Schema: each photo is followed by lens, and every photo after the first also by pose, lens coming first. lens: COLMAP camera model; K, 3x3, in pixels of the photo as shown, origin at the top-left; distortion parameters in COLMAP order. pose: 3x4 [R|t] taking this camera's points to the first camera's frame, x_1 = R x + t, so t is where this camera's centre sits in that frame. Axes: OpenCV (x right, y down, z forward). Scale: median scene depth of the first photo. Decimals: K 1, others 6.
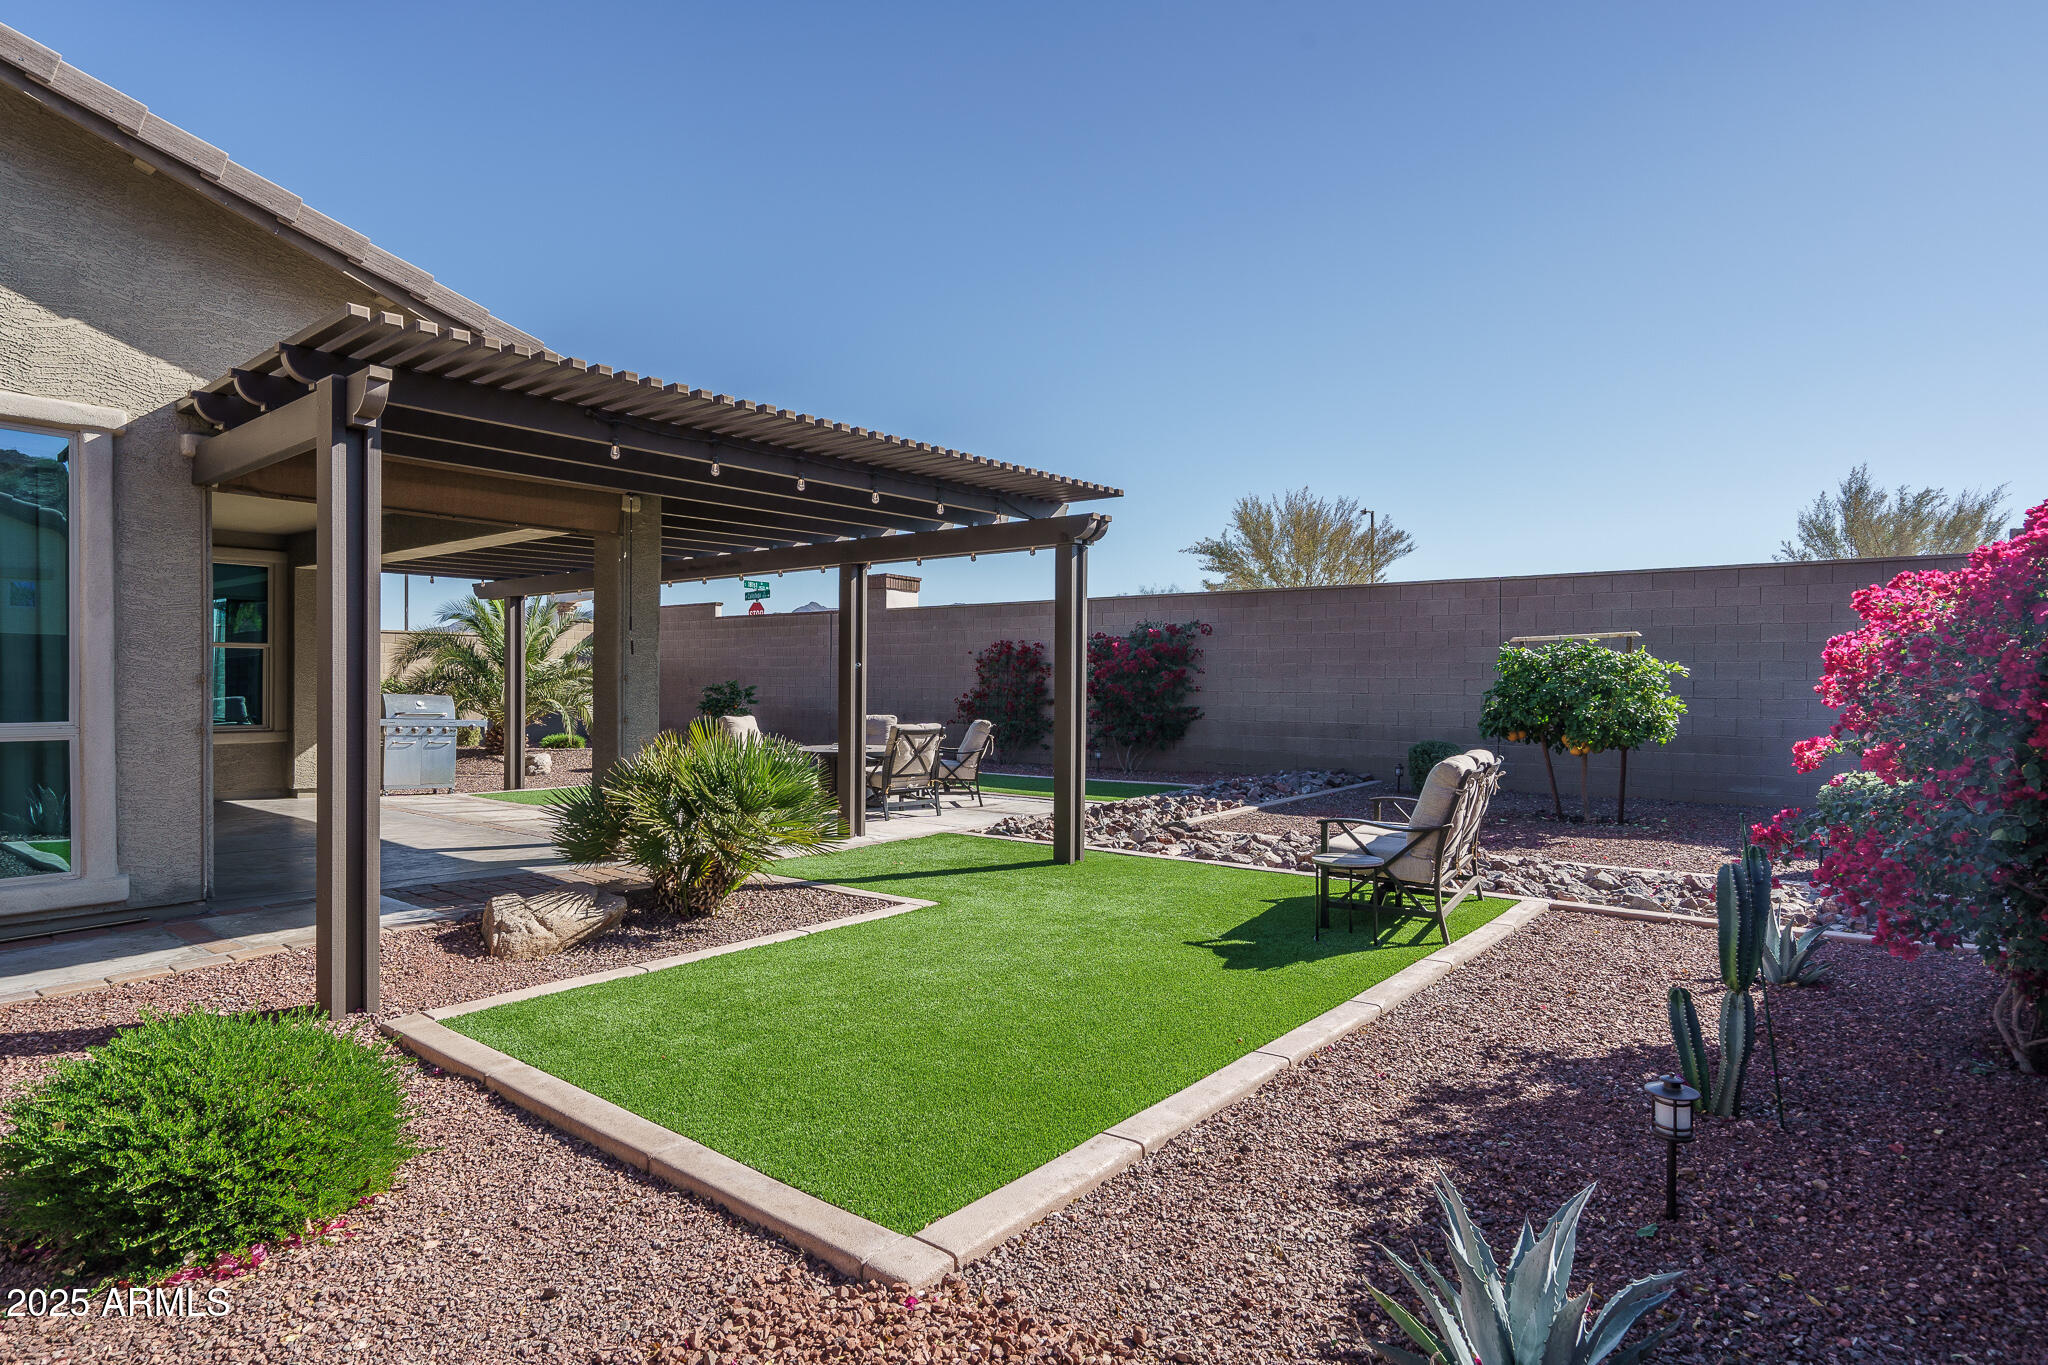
lens RADIAL K [[1132.6, 0, 1006.6], [0, 1132.6, 682.8], [0, 0, 1]] dist [0.005887, 0.000826]
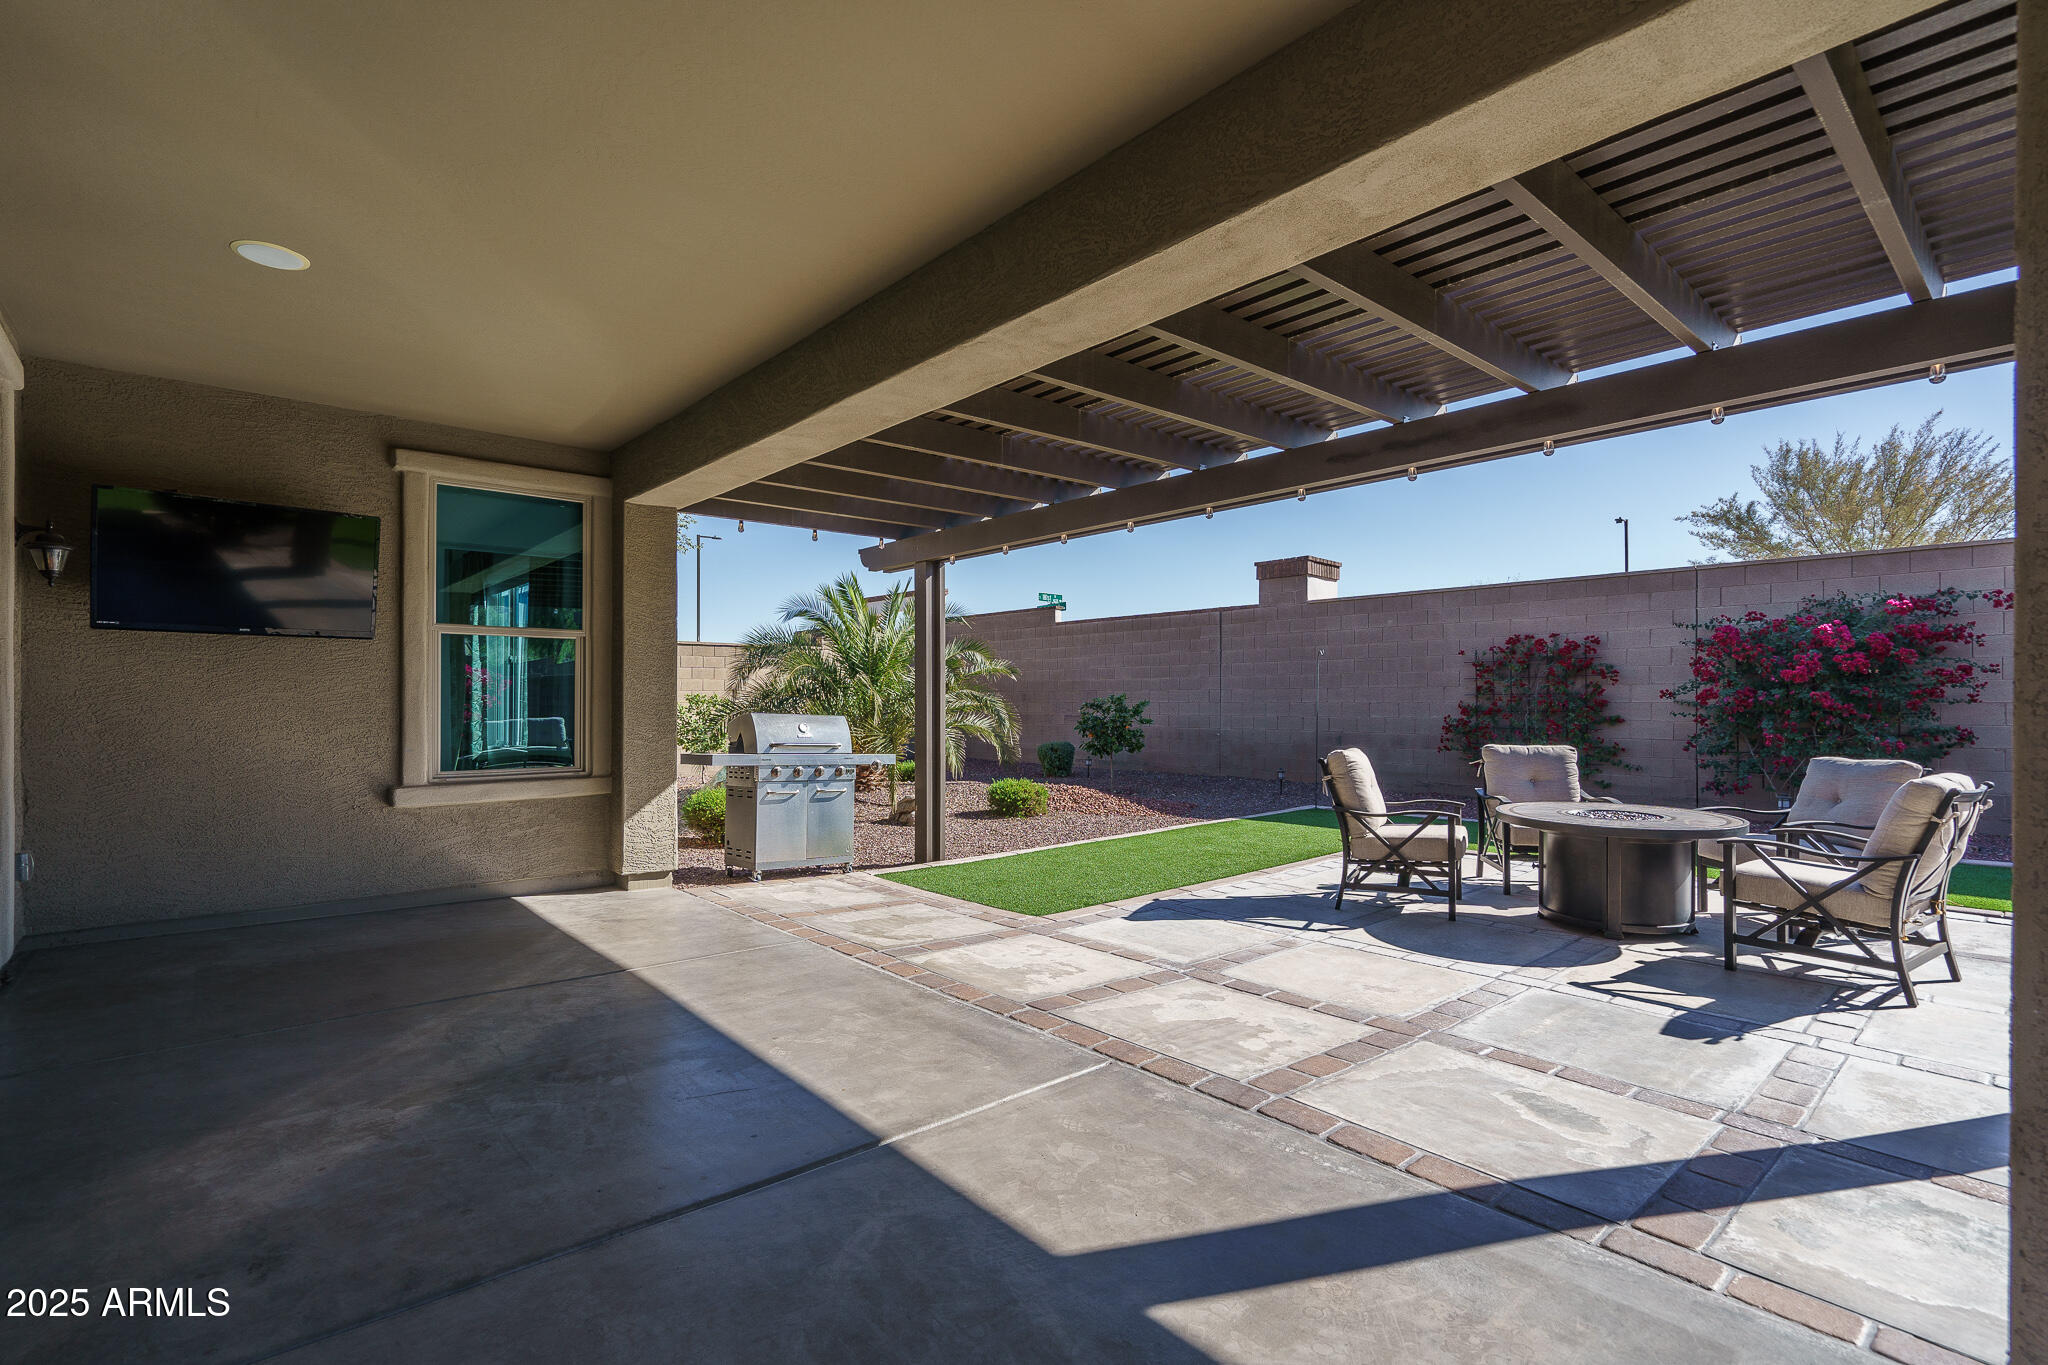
lens RADIAL K [[922.0, 0, 995.5], [0, 922.0, 708.7], [0, 0, 1]] dist [-0.003082, 0.001163]
pose [[0.987022, -0.006106, -0.160471, -0.242669], [0.007369, 0.999946, 0.007277, 0.003144], [0.160418, -0.008365, 0.987014, 0.377593]]
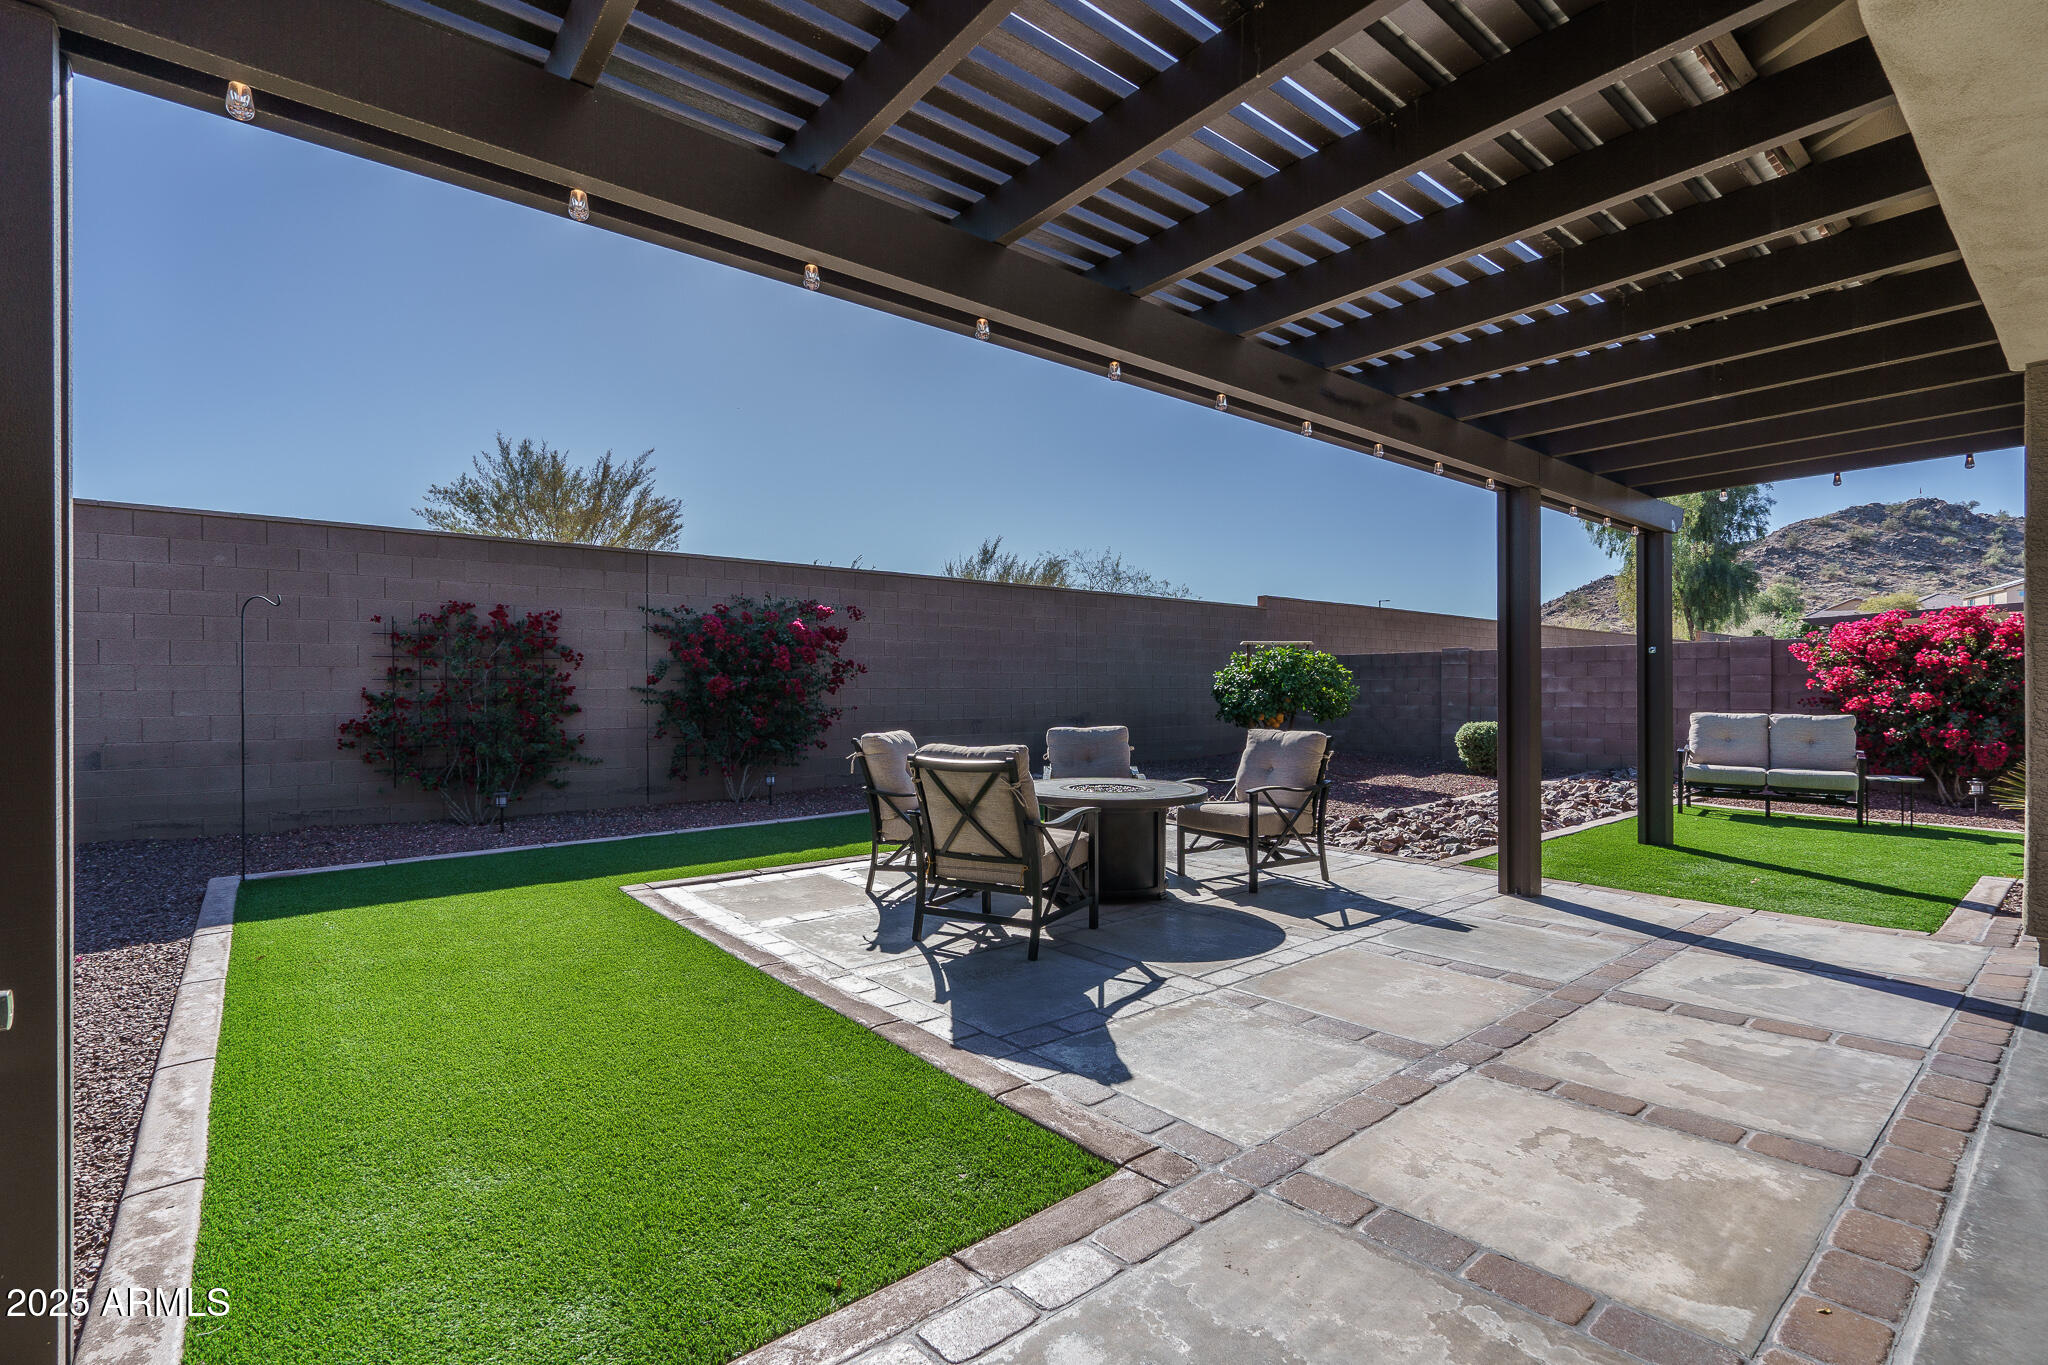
lens RADIAL K [[922.0, 0, 1053.7], [0, 922.0, 689.4], [0, 0, 1]] dist [-0.003082, 0.001163]
pose [[0.183759, -0.006755, 0.982948, -0.397888], [0.007638, 0.999956, 0.005444, 0.005394], [-0.982942, 0.006507, 0.183802, 0.646539]]
